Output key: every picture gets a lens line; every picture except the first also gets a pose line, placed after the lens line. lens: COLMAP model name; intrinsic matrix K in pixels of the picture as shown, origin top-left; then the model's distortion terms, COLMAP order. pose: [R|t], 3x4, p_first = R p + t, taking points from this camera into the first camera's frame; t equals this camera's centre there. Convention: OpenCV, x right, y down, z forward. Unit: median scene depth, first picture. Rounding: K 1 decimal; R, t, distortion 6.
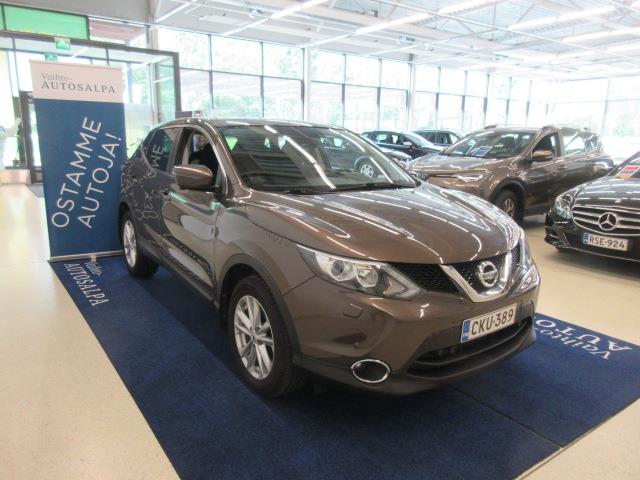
lens RADIAL K [[474.8, 0, 321.4], [0, 474.8, 242.4], [0, 0, 1]] dist [0.014300, -0.004064]
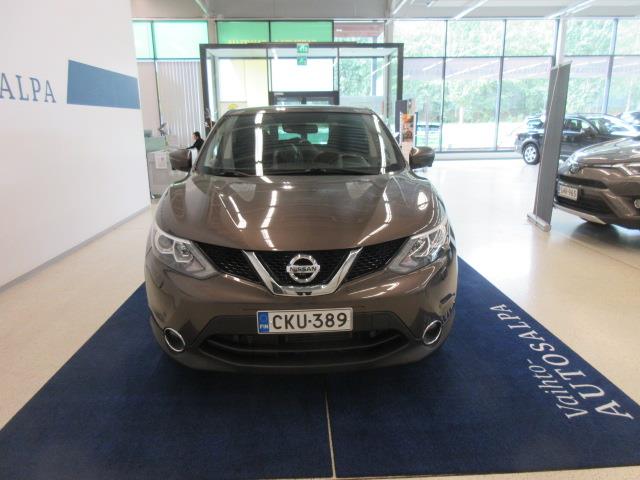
lens RADIAL K [[474.8, 0, 321.4], [0, 474.8, 242.4], [0, 0, 1]] dist [0.014300, -0.004064]
pose [[0.837809, 0.104867, -0.535798, 0.571114], [-0.092296, 0.994460, 0.050316, -0.021779], [0.538106, 0.007297, 0.842845, 0.159815]]
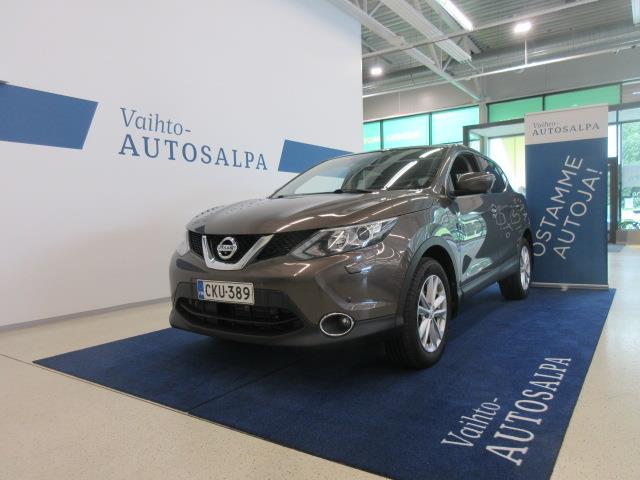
lens RADIAL K [[474.8, 0, 321.4], [0, 474.8, 242.4], [0, 0, 1]] dist [0.014300, -0.004064]
pose [[0.336833, 0.018164, -0.941389, 0.984603], [-0.174036, 0.983787, -0.043289, 0.041772], [0.925341, 0.178417, 0.334533, 0.543535]]
